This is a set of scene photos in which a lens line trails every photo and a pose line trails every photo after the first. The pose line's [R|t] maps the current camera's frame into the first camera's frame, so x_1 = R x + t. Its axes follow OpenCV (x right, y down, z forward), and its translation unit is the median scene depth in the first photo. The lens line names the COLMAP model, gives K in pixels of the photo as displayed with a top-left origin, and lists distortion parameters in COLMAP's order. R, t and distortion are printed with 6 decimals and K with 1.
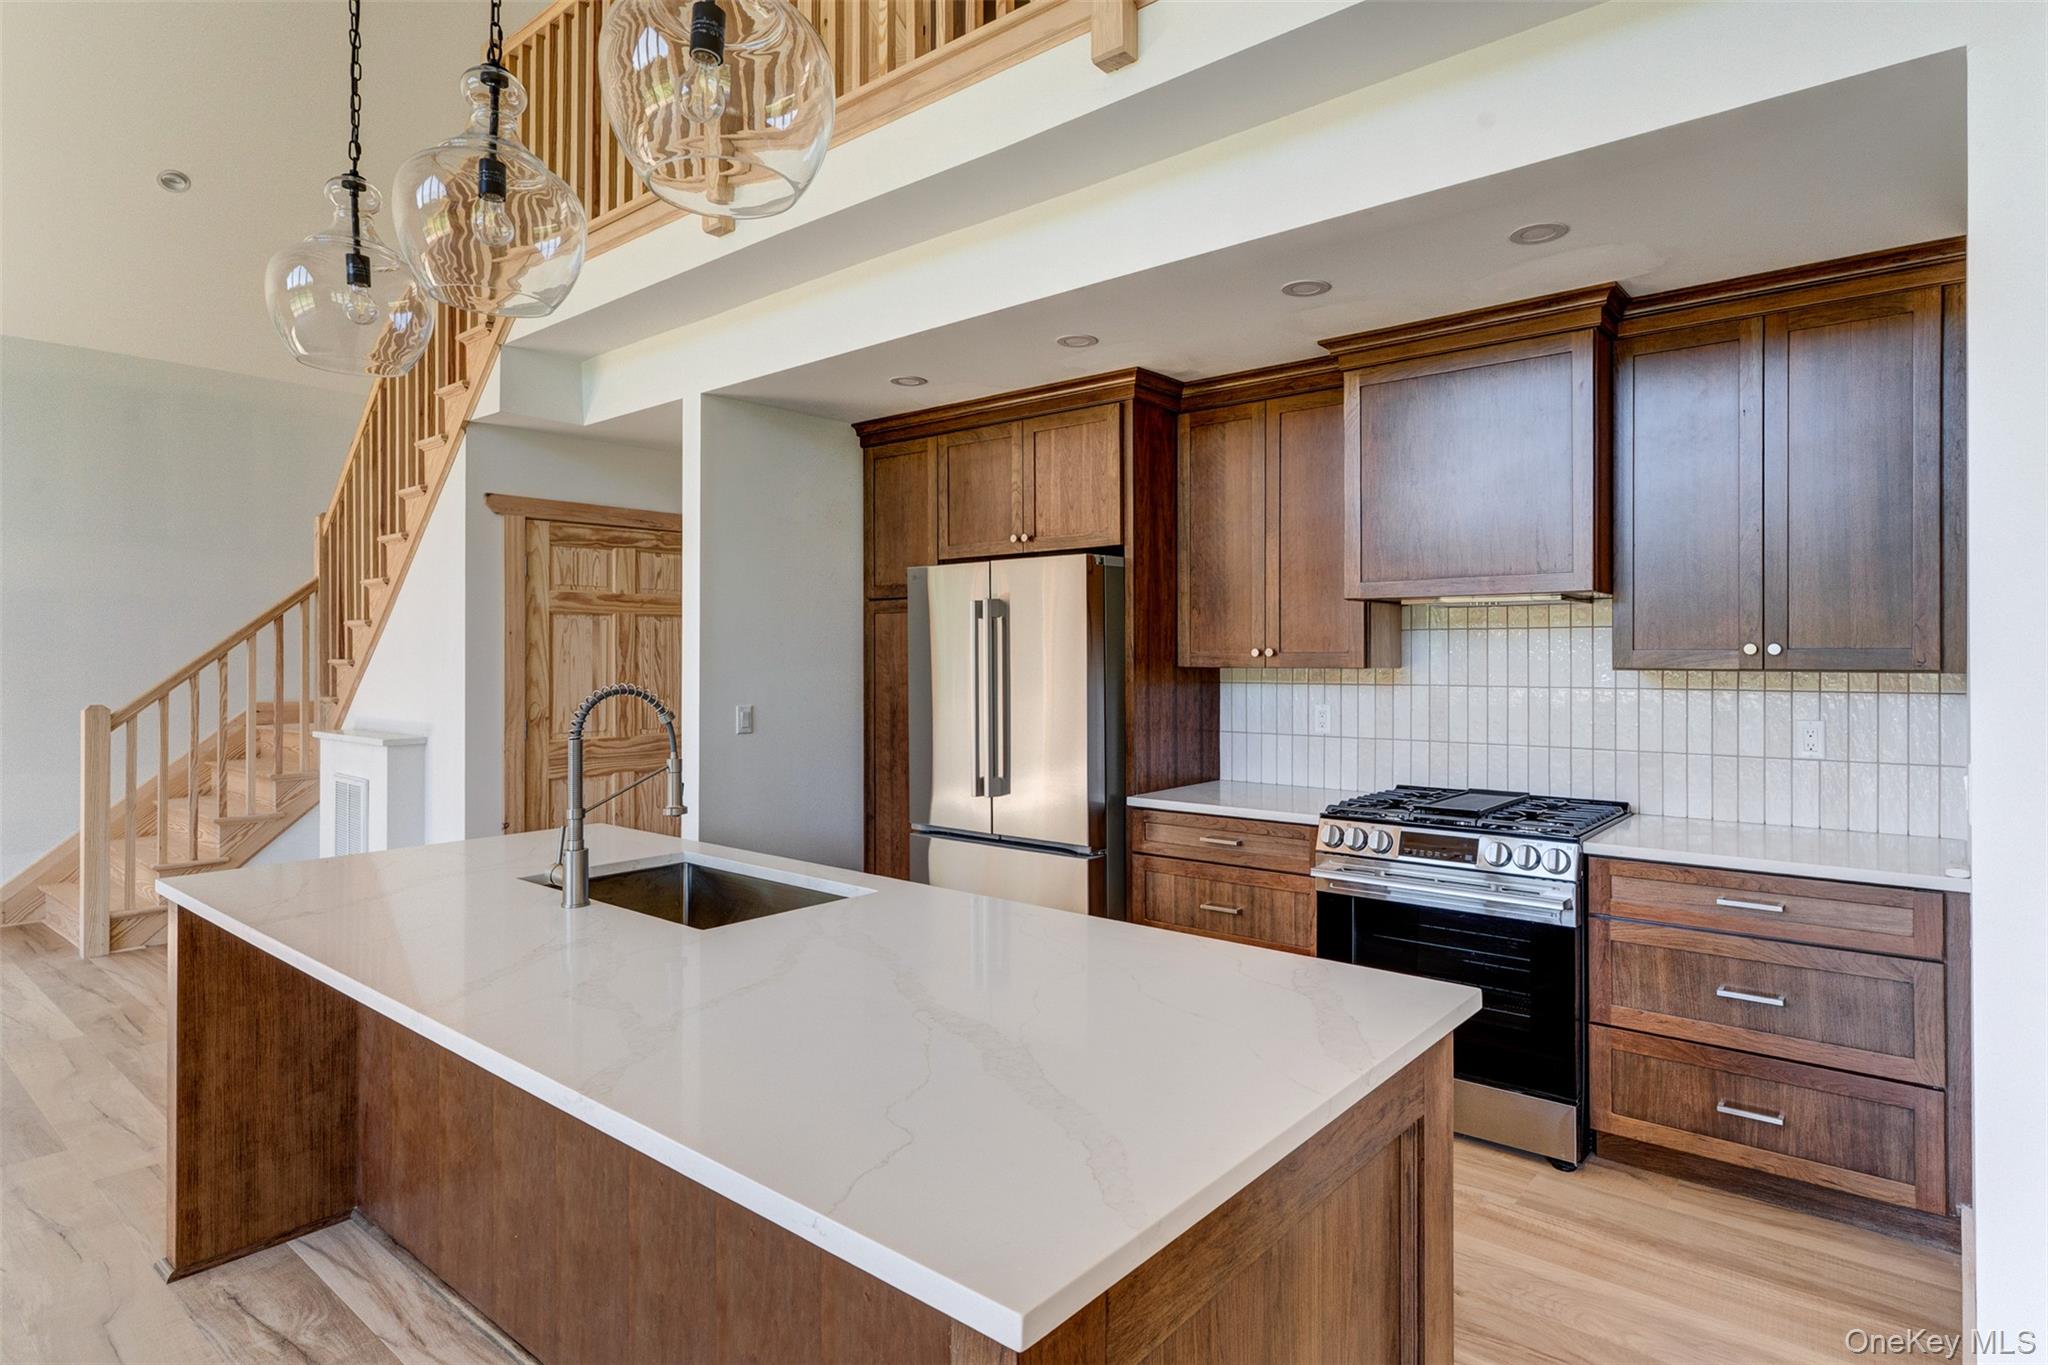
lens RADIAL K [[1066.7, 0, 1101.8], [0, 1066.7, 649.6], [0, 0, 1]] dist [0.002869, 0.000535]
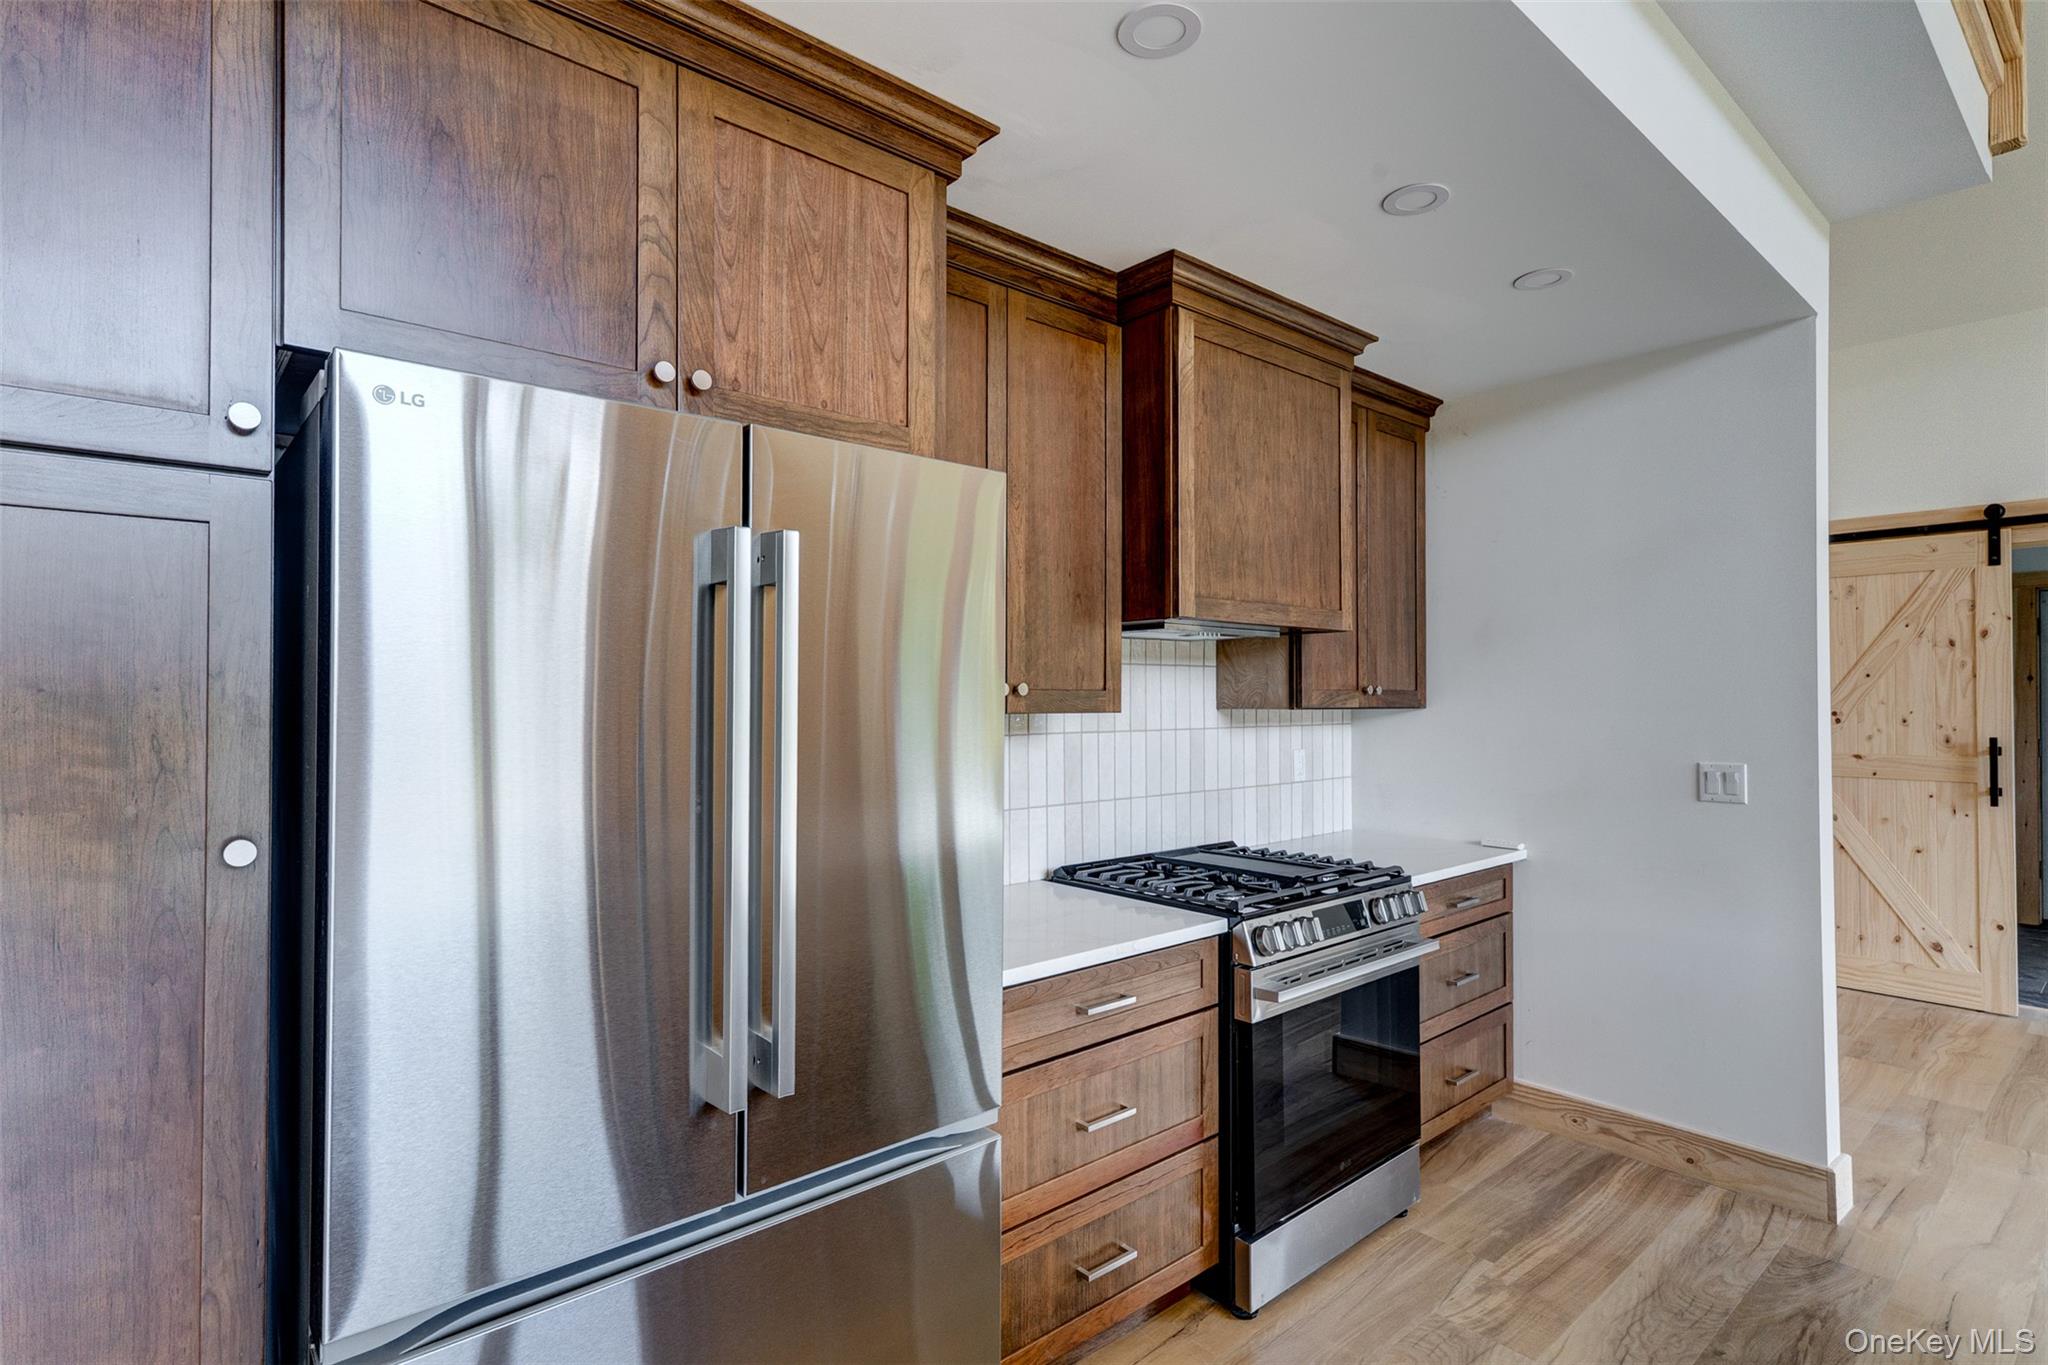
lens RADIAL K [[1013.0, 0, 1008.5], [0, 1013.0, 691.4], [0, 0, 1]] dist [0.002248, 0.000478]
pose [[0.207830, 0.010685, 0.978107, -0.404686], [0.003452, 0.999926, -0.011656, 0.009705], [-0.978159, 0.005799, 0.207777, 0.831303]]
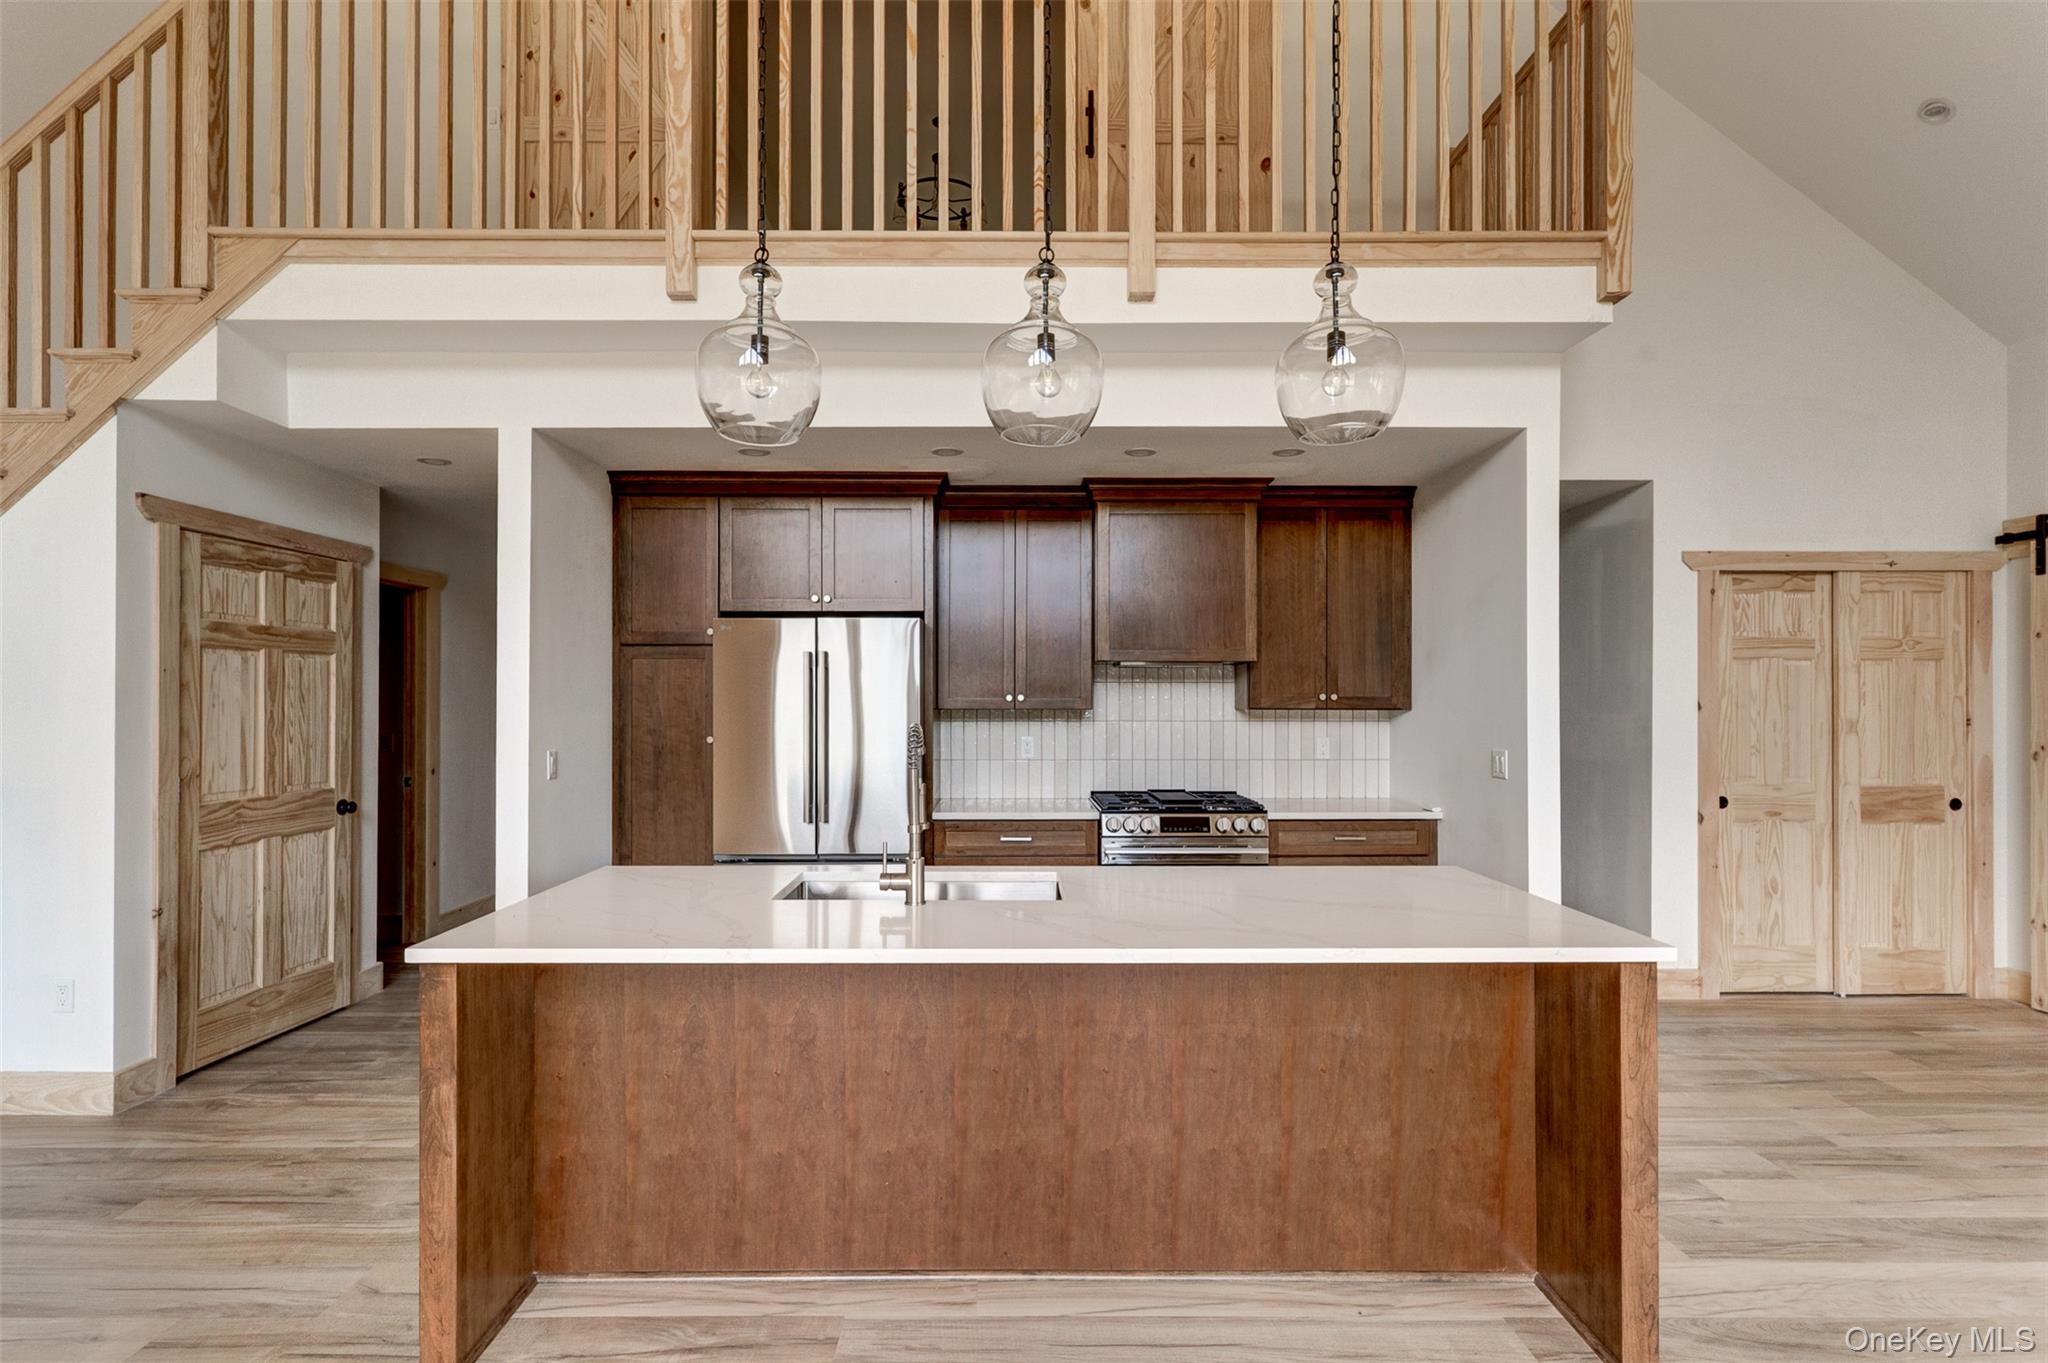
lens RADIAL K [[1013.0, 0, 1008.5], [0, 1013.0, 690.4], [0, 0, 1]] dist [0.002248, 0.000478]
pose [[0.780127, 0.008208, 0.625568, -0.606346], [-0.004882, 0.999963, -0.007032, 0.002125], [-0.625603, 0.002432, 0.780138, 0.013924]]
